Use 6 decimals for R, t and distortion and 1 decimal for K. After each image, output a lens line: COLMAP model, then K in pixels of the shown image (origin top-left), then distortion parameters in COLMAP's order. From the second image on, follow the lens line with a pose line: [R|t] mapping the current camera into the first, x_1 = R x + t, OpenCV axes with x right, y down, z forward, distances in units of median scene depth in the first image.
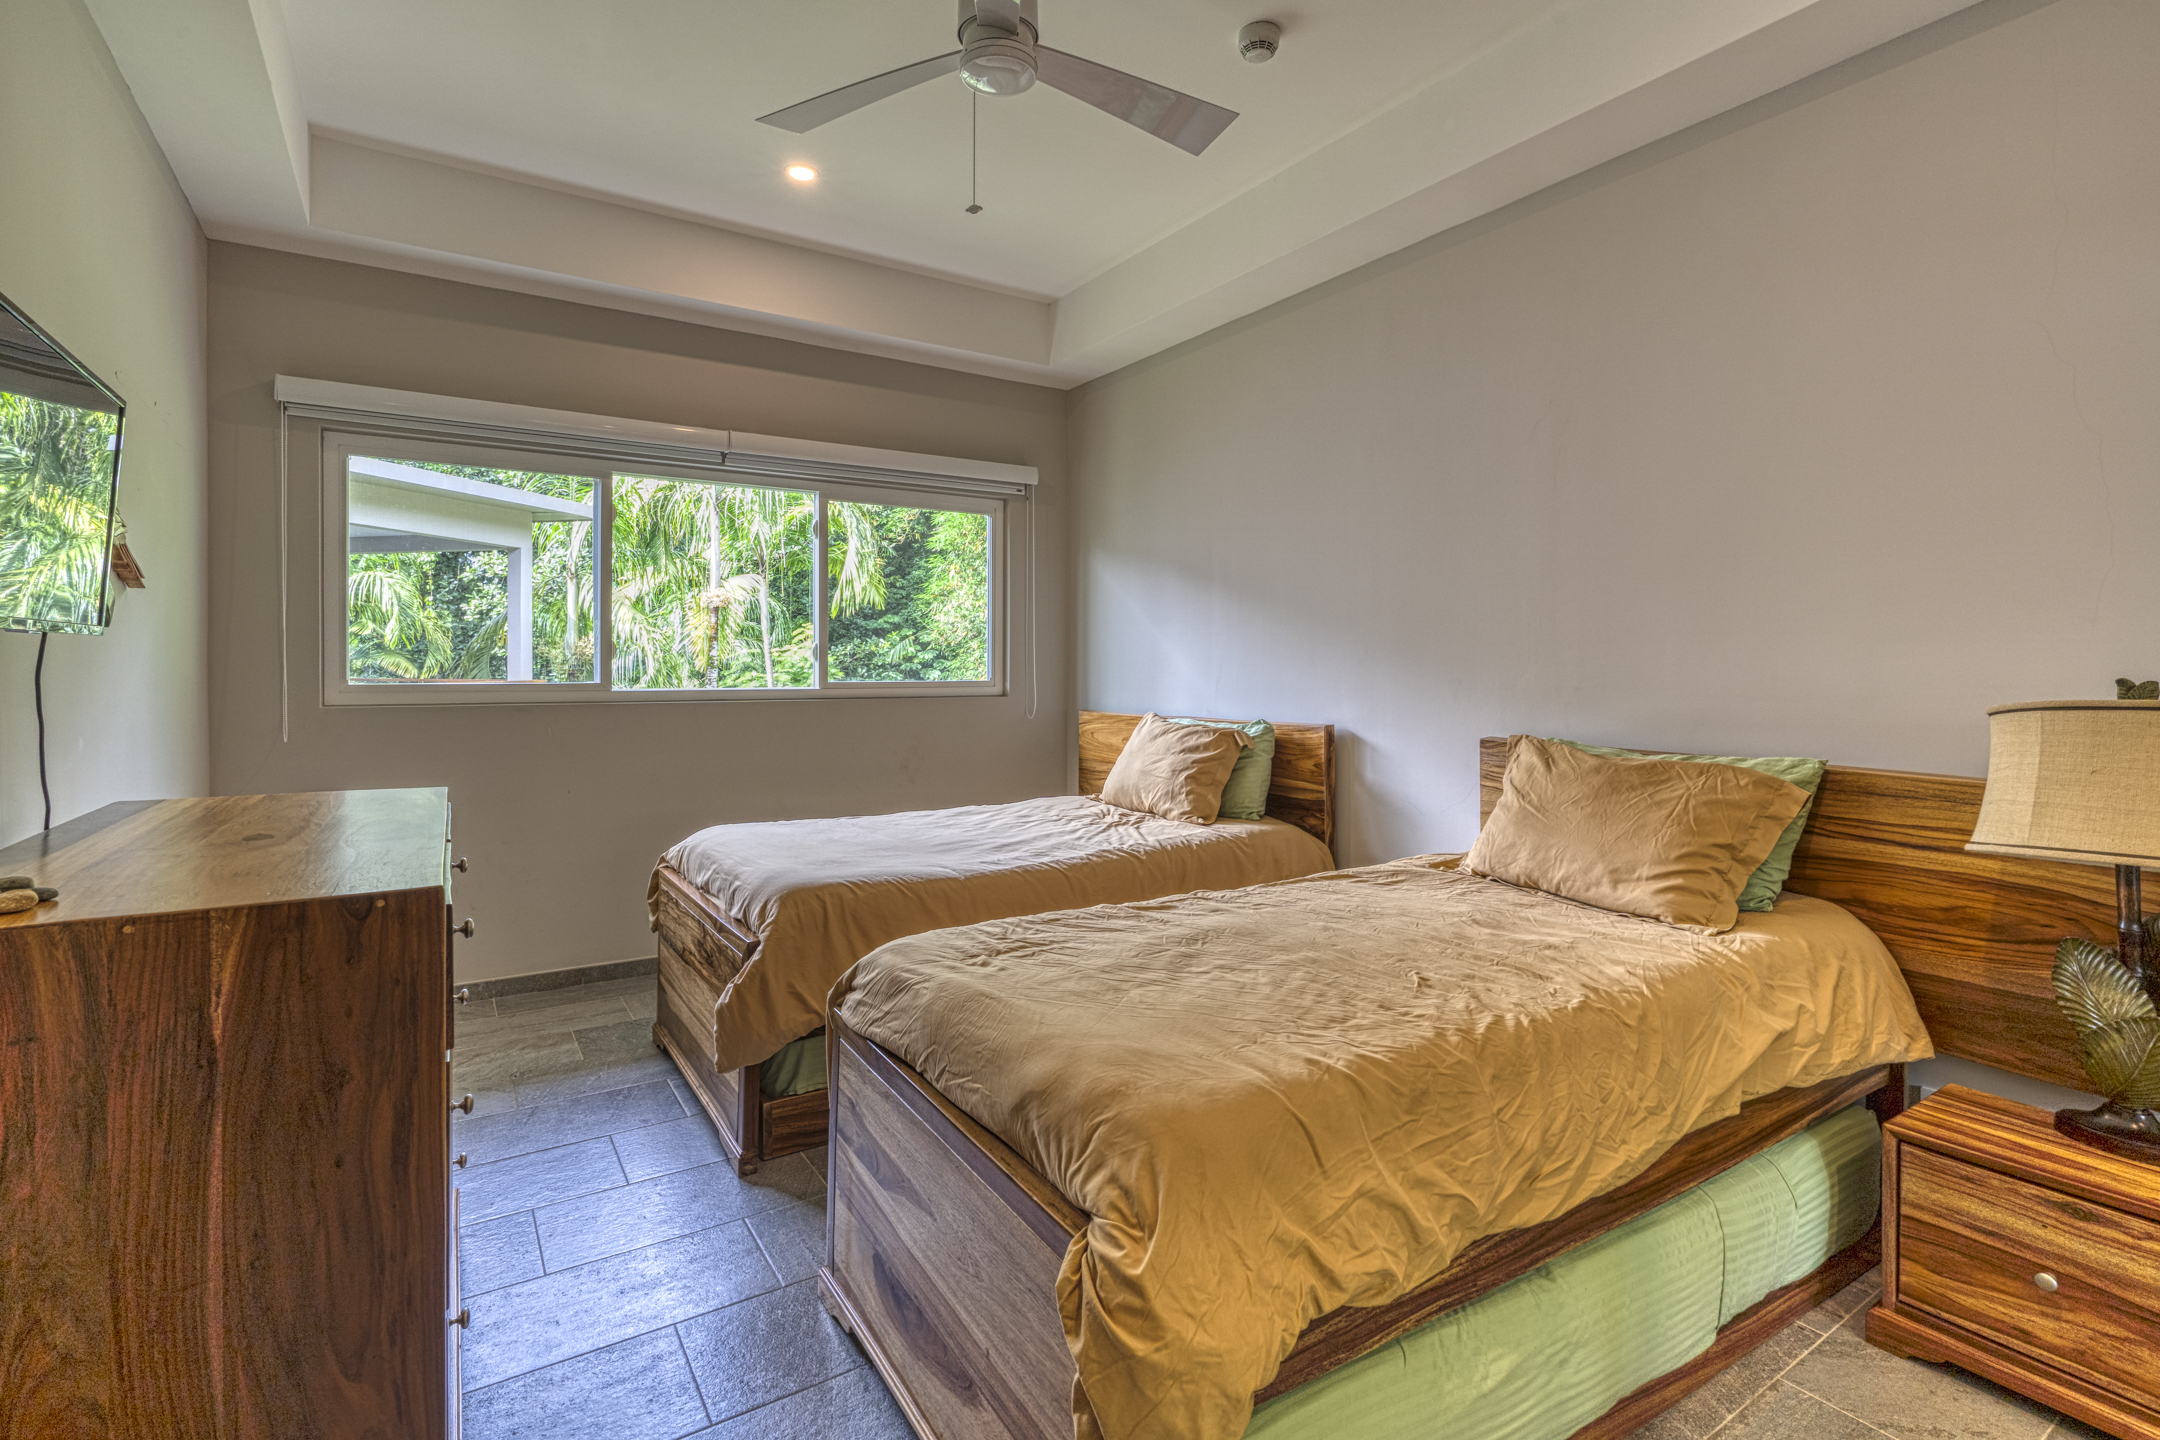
lens RADIAL K [[1039.6, 0, 1080.0], [0, 1039.6, 669.1], [0, 0, 1]] dist [-0.002523, -0.000151]
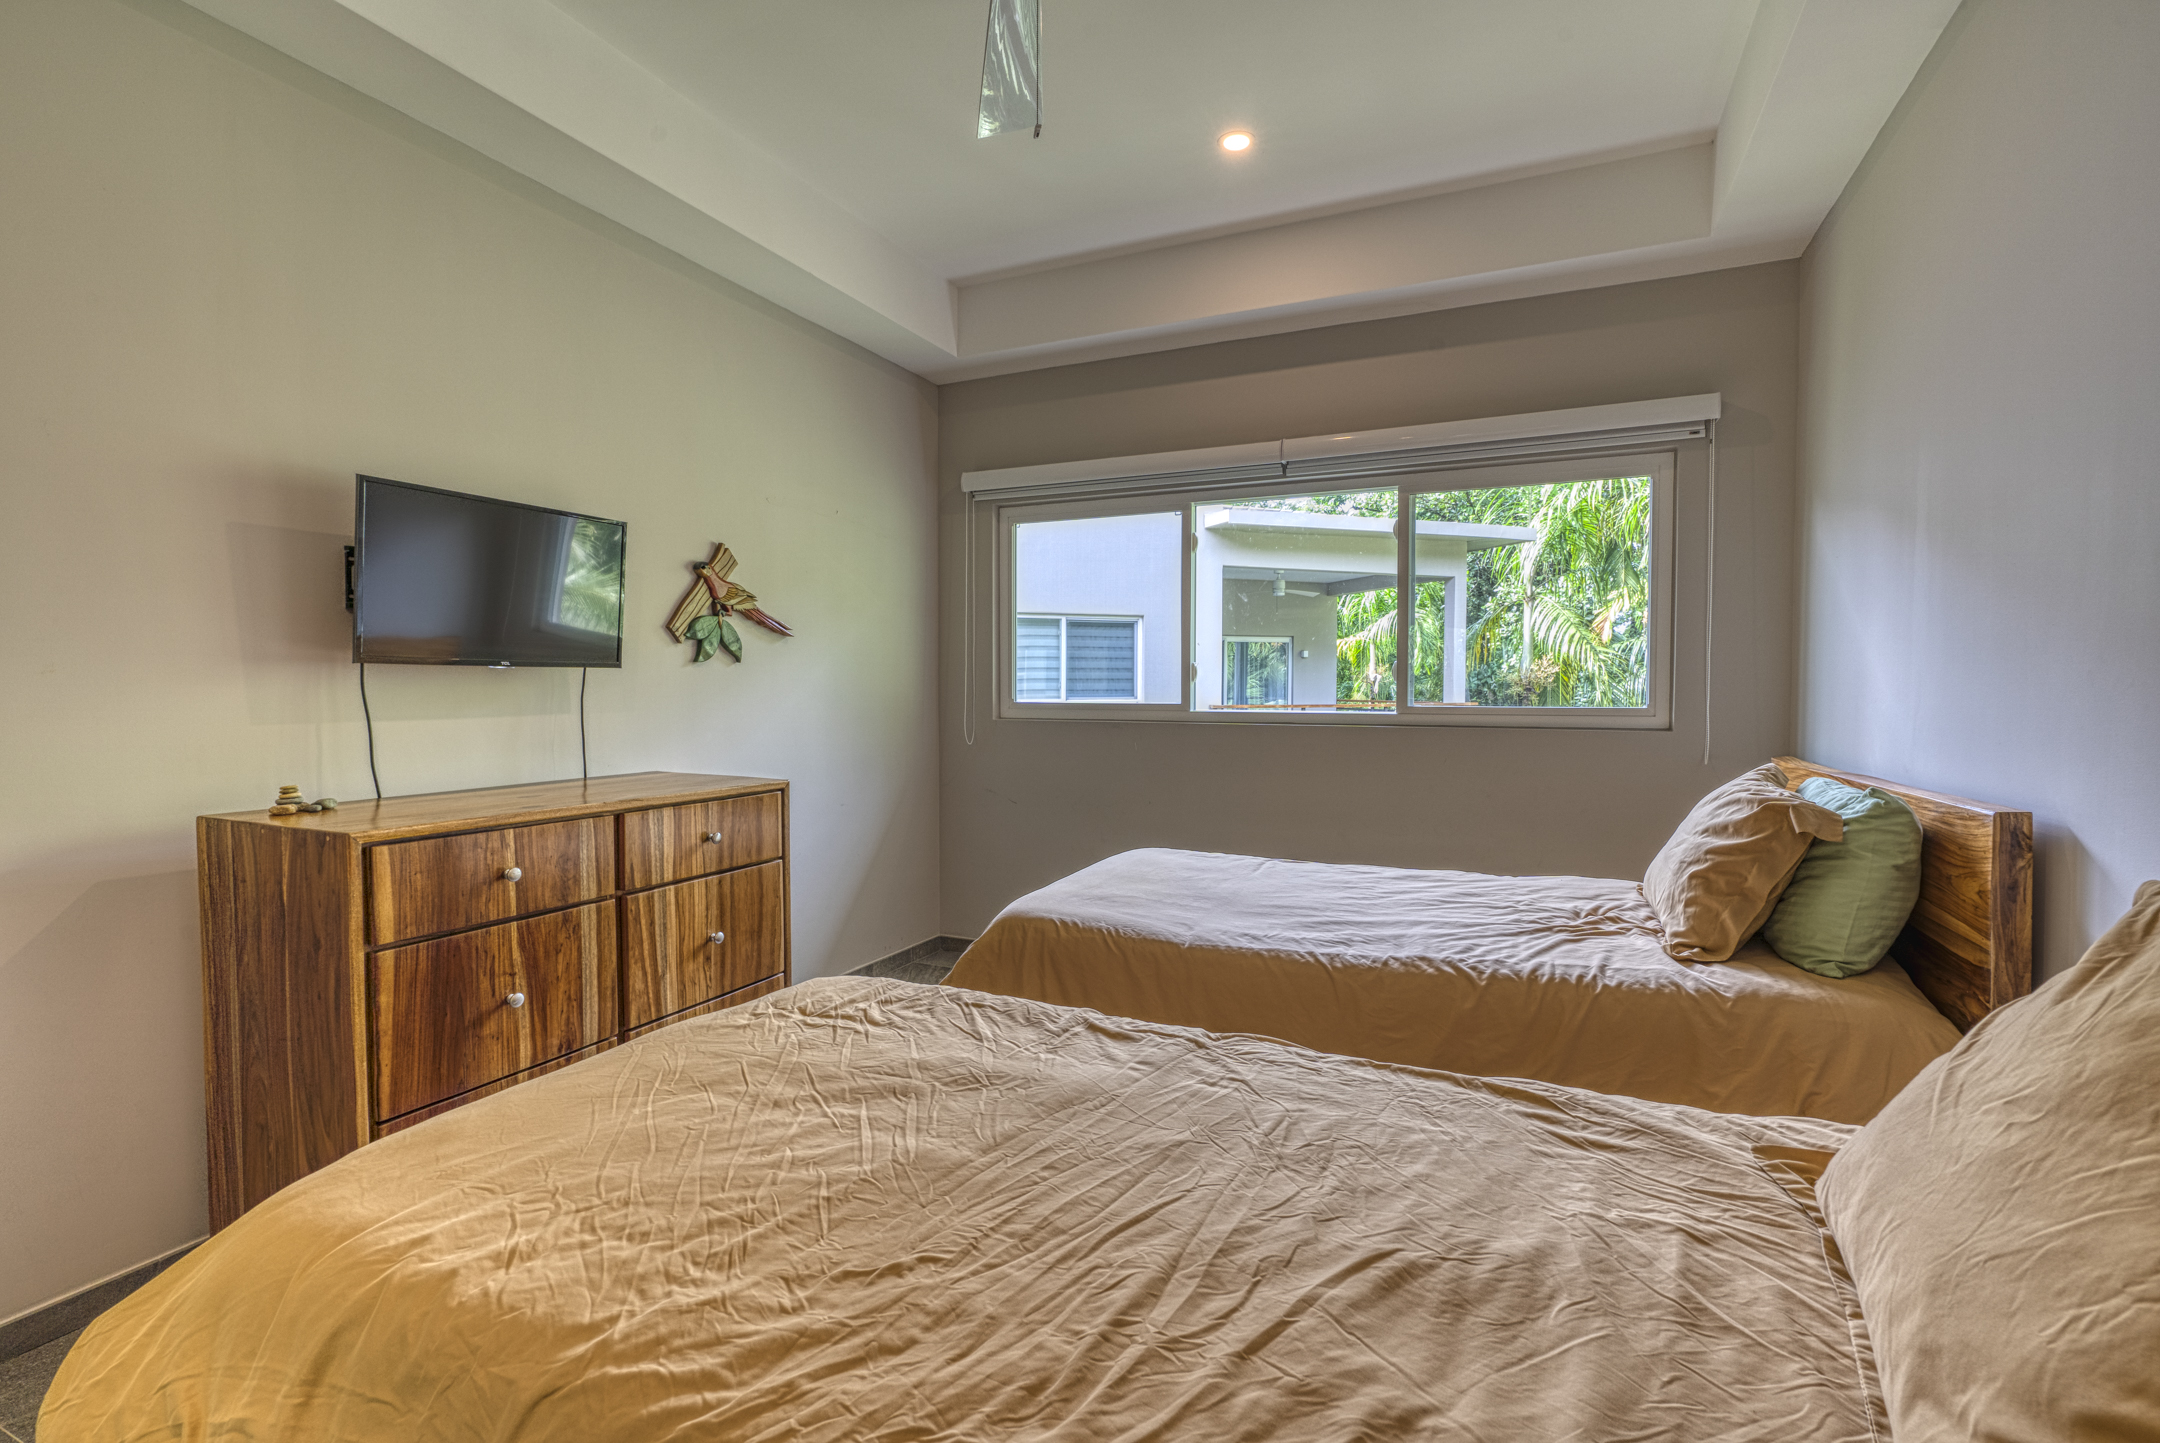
lens RADIAL K [[1010.2, 0, 1076.4], [0, 1010.2, 713.1], [0, 0, 1]] dist [-0.004403, -0.000427]
pose [[0.516020, 0.020719, -0.856326, 0.406693], [-0.003919, 0.999754, 0.021828, 0.001087], [0.856568, -0.007908, 0.515974, 0.407618]]
